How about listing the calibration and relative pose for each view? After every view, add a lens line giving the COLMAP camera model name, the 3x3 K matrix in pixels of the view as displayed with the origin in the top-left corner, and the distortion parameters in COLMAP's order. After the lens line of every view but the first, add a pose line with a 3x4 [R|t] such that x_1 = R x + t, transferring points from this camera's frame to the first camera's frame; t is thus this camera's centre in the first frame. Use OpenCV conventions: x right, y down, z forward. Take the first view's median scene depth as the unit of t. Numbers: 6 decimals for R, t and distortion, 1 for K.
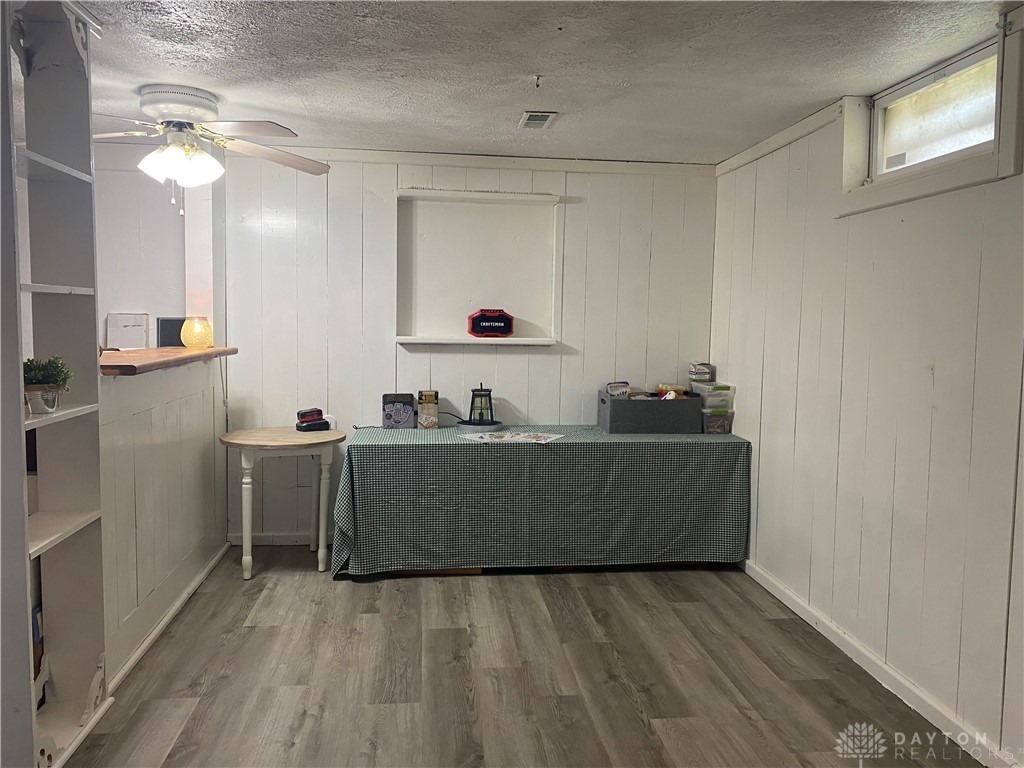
lens RADIAL K [[775.6, 0, 513.0], [0, 775.6, 385.0], [0, 0, 1]] dist [0.004362, 0.001254]
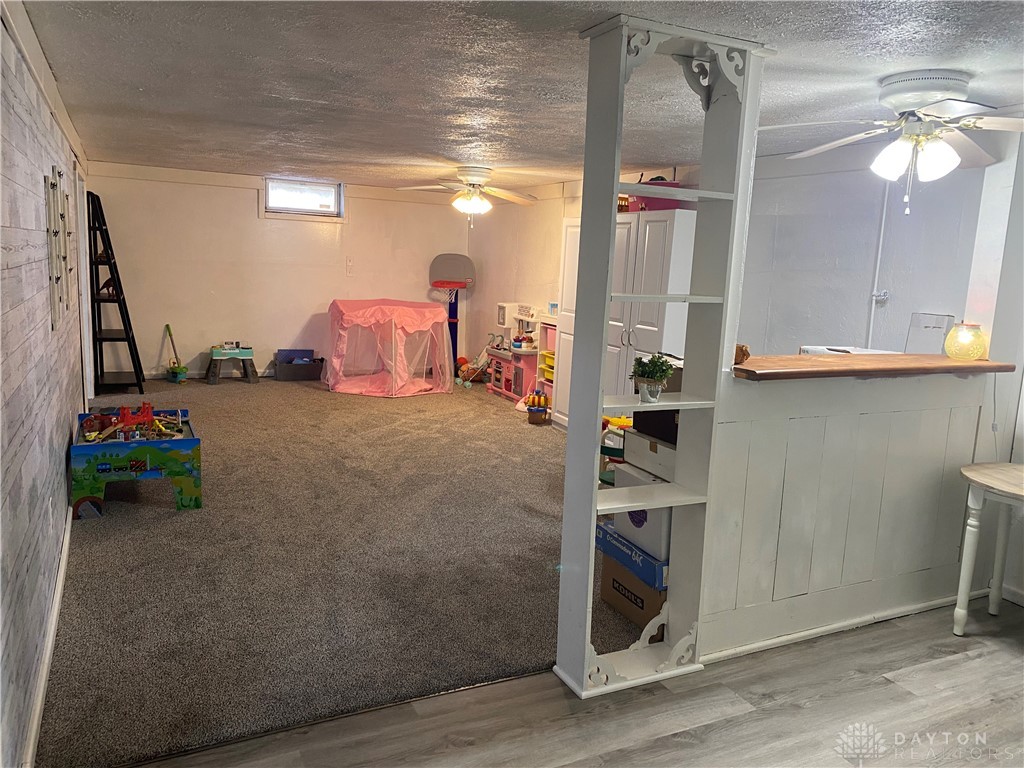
lens RADIAL K [[775.6, 0, 512.7], [0, 775.6, 379.8], [0, 0, 1]] dist [0.004362, 0.001254]
pose [[0.341210, 0.144760, -0.928774, 0.297145], [-0.125353, 0.986253, 0.107667, -0.069119], [0.931591, 0.079688, 0.354665, 0.268447]]
